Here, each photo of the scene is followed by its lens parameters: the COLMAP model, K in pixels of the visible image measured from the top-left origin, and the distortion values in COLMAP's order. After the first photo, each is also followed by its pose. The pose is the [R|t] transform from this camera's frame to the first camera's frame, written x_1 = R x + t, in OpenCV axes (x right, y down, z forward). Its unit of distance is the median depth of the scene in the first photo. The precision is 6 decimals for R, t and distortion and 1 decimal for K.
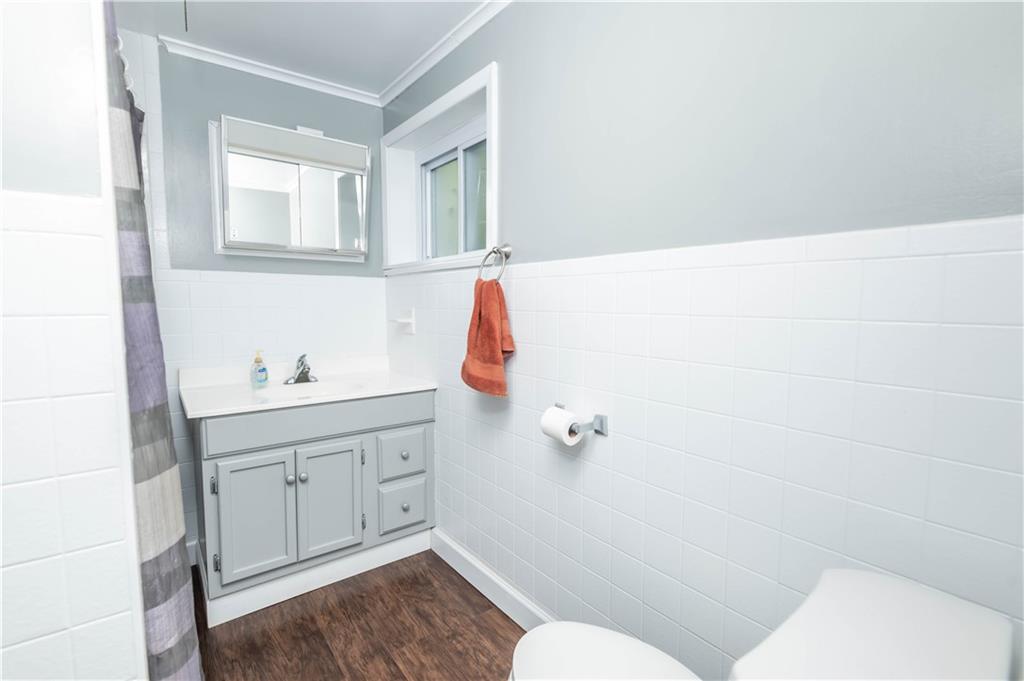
lens RADIAL K [[472.6, 0, 512.9], [0, 472.6, 340.2], [0, 0, 1]] dist [-0.001768, -0.000860]
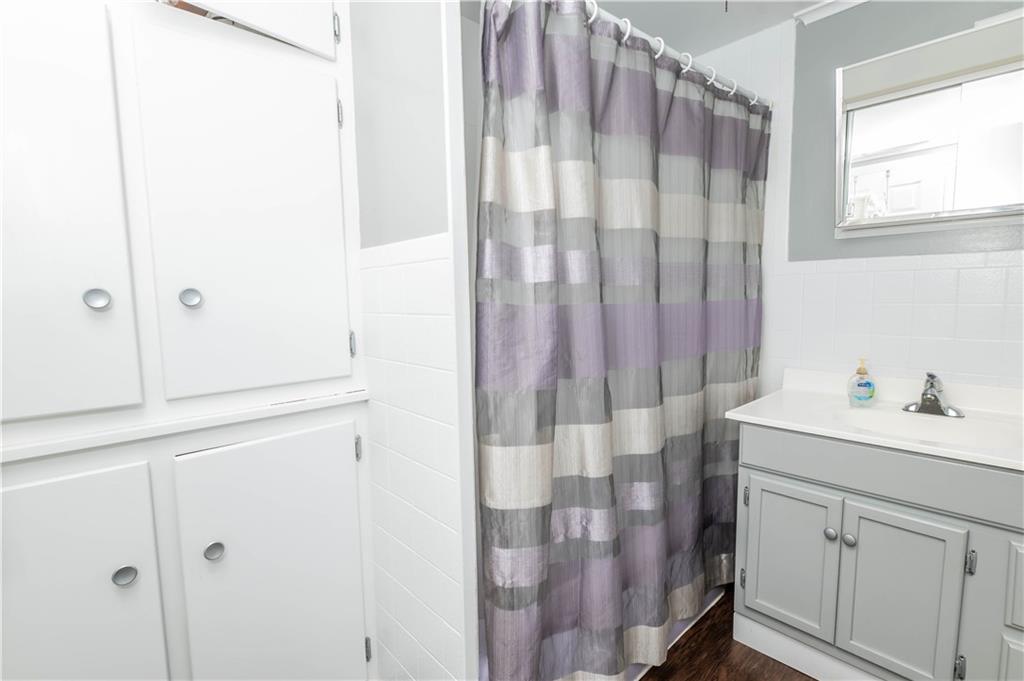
lens RADIAL K [[472.6, 0, 512.3], [0, 472.6, 341.8], [0, 0, 1]] dist [-0.001768, -0.000860]
pose [[0.089445, 0.087809, -0.992113, 0.176690], [-0.063904, 0.994560, 0.082265, -0.033080], [0.993940, 0.056041, 0.094570, 0.354589]]
